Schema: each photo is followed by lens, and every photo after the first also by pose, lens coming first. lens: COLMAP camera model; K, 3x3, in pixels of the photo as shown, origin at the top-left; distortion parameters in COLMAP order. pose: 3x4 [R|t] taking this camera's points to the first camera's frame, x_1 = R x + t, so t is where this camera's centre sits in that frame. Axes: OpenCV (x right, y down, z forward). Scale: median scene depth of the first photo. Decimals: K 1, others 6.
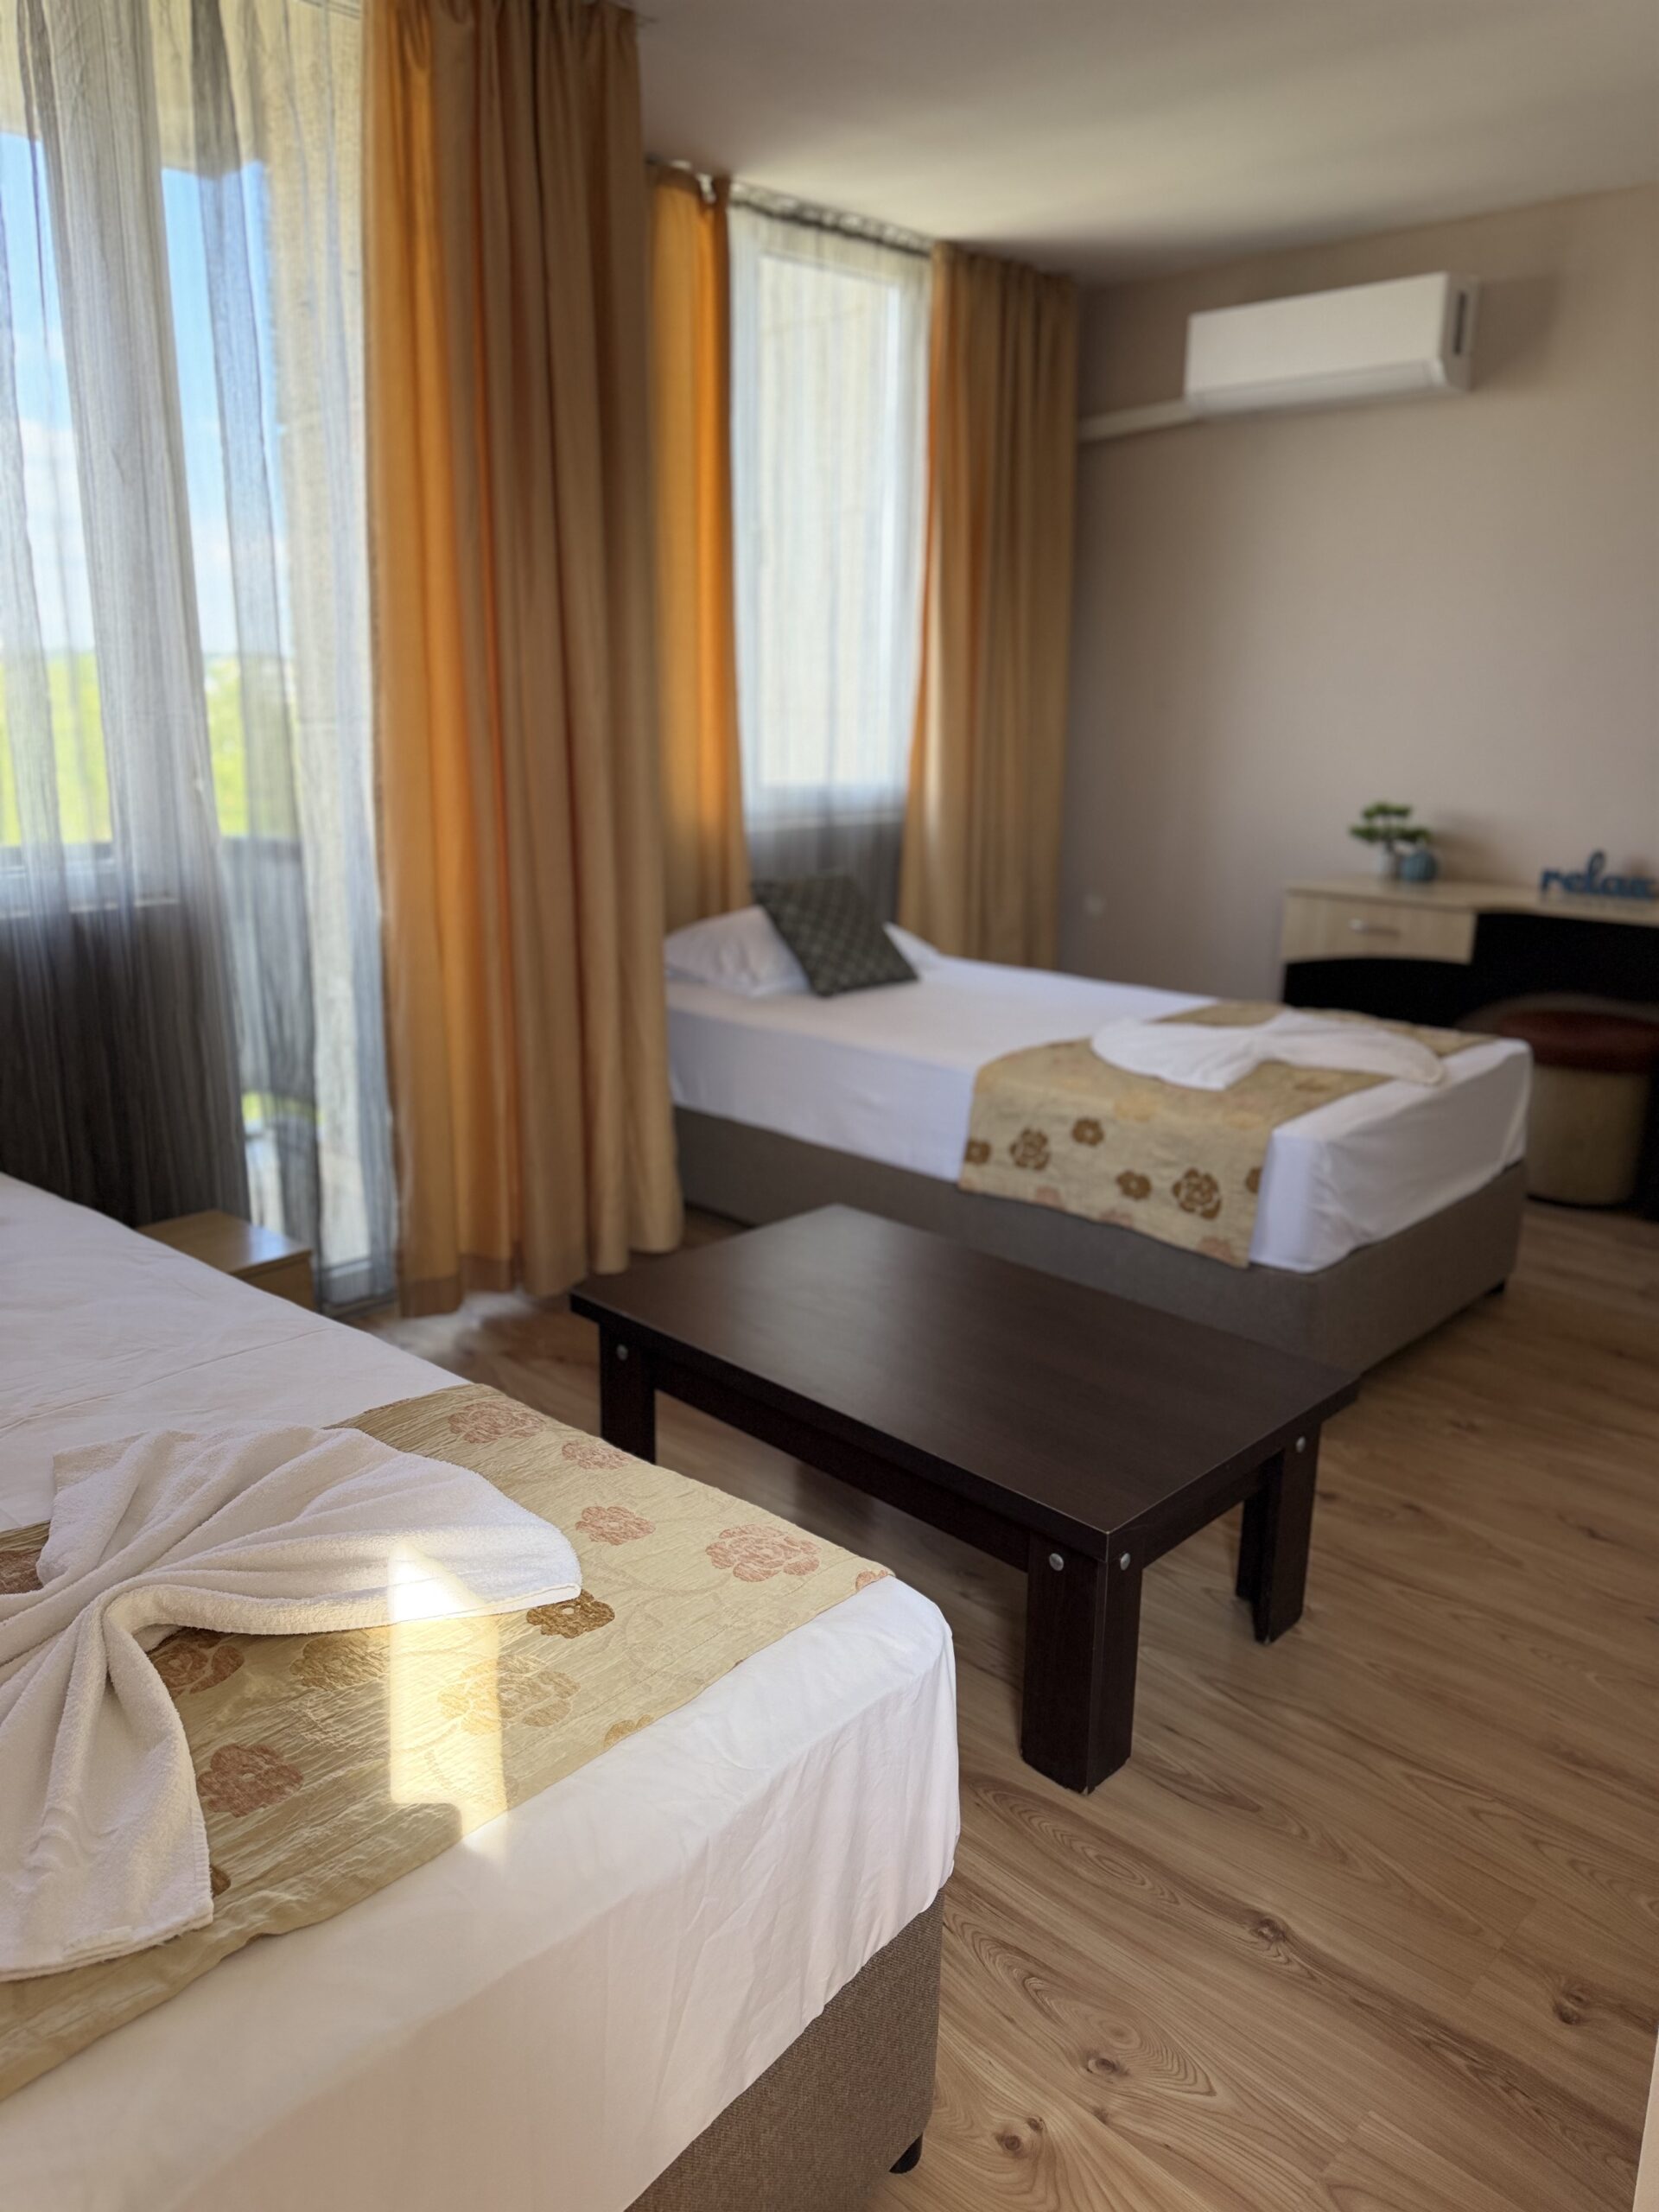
lens RADIAL K [[1568.6, 0, 837.4], [0, 1568.6, 1106.5], [0, 0, 1]] dist [0.002450, -0.004915]
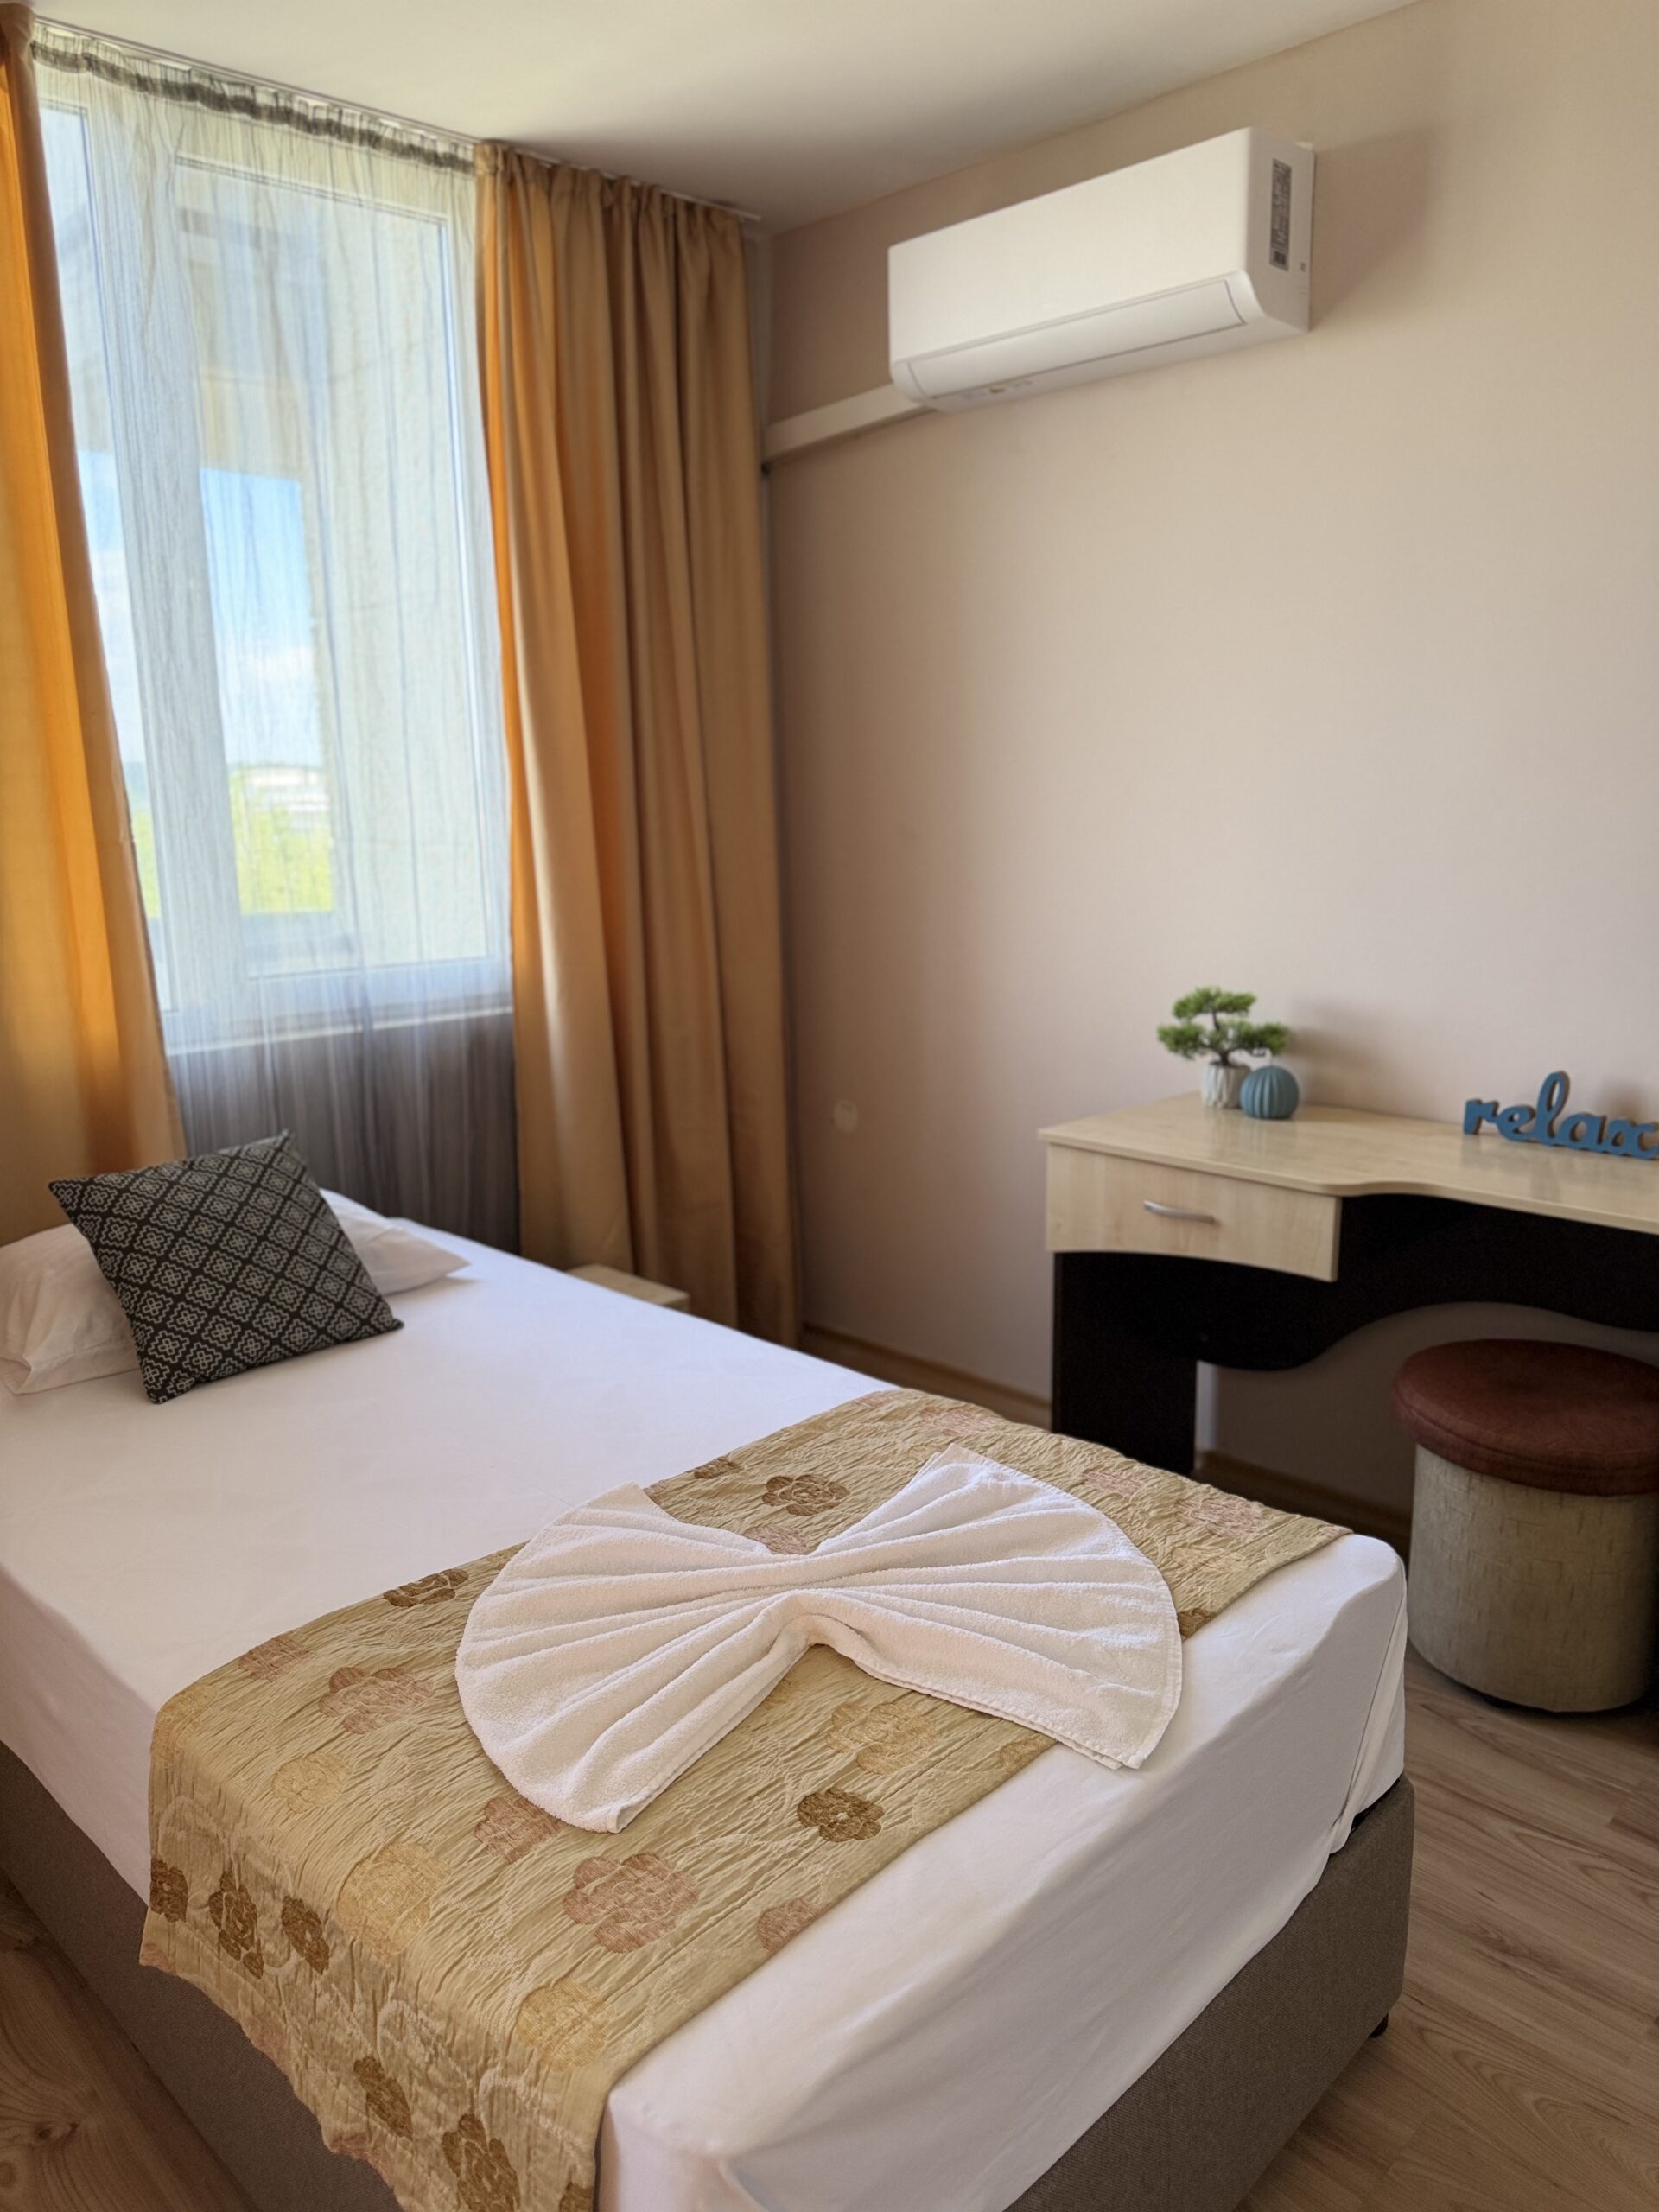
lens RADIAL K [[1568.6, 0, 823.9], [0, 1568.6, 1101.9], [0, 0, 1]] dist [0.002450, -0.004915]
pose [[0.999421, -0.024599, -0.023502, 0.218525], [0.023213, 0.998074, -0.057531, -0.121984], [0.024872, 0.056952, 0.998067, 0.396161]]
